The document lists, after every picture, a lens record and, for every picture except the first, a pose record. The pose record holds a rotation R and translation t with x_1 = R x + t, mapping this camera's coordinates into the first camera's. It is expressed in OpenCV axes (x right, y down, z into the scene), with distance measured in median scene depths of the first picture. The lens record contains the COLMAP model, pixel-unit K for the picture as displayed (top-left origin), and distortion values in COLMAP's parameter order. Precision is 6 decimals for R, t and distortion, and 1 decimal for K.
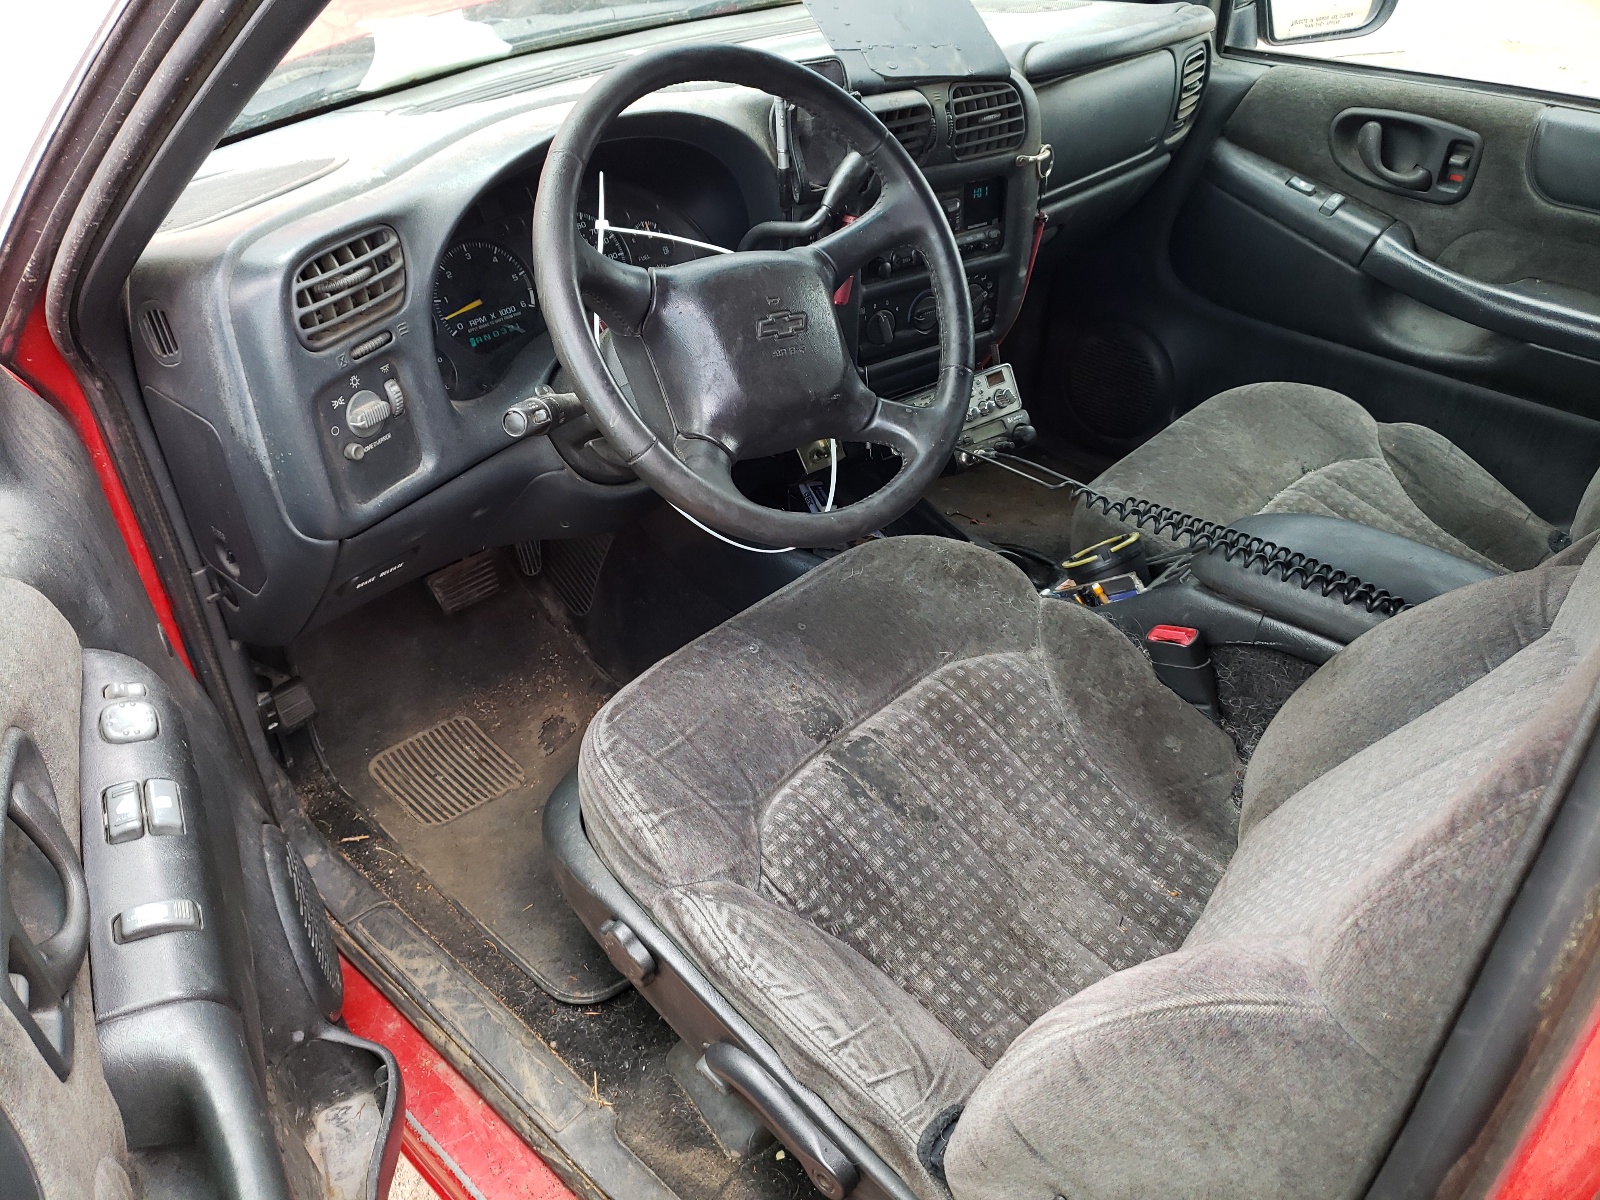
lens RADIAL K [[1246.6, 0, 800.2], [0, 1246.6, 566.8], [0, 0, 1]] dist [0.005269, 0.002070]
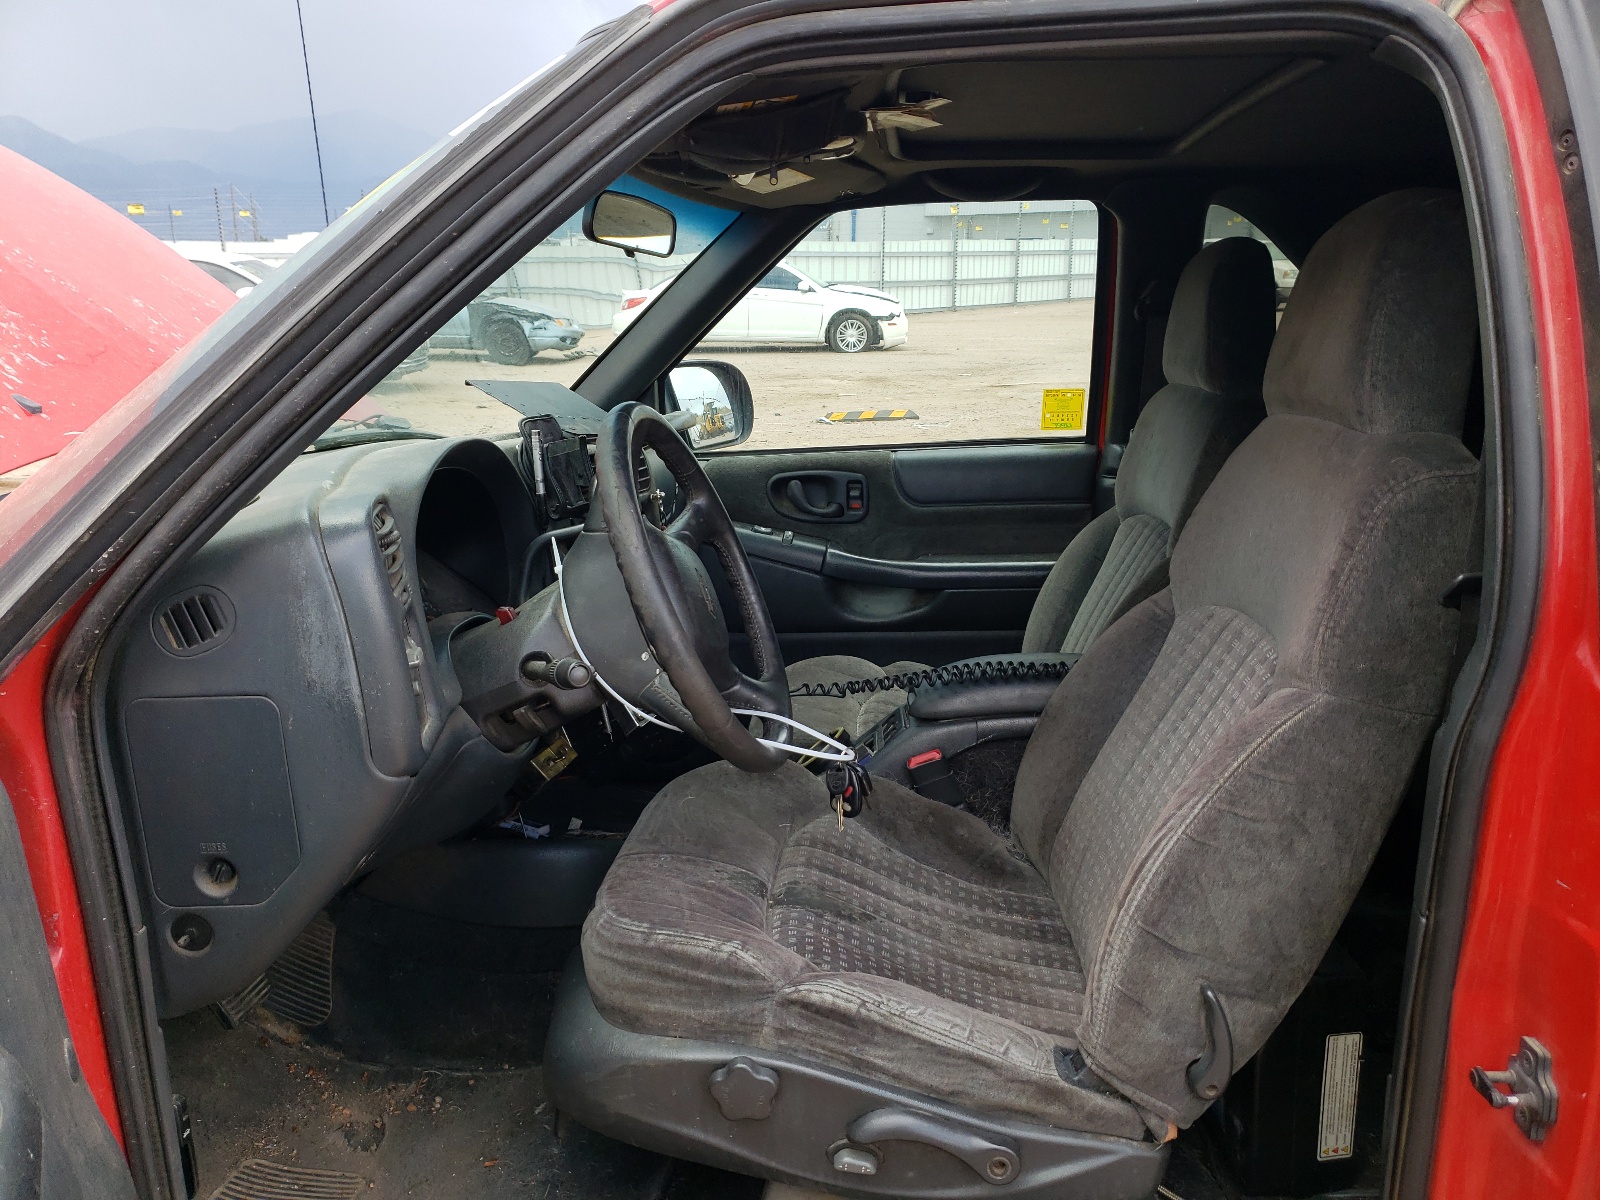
lens RADIAL K [[1203.5, 0, 800.0], [0, 1203.5, 600.0], [0, 0, 1]] dist [0.064585, 0.000440]
pose [[0.798126, -0.169258, 0.578227, -0.513331], [0.375816, 0.889991, -0.258221, 0.179871], [-0.470911, 0.423400, 0.773935, -0.014283]]
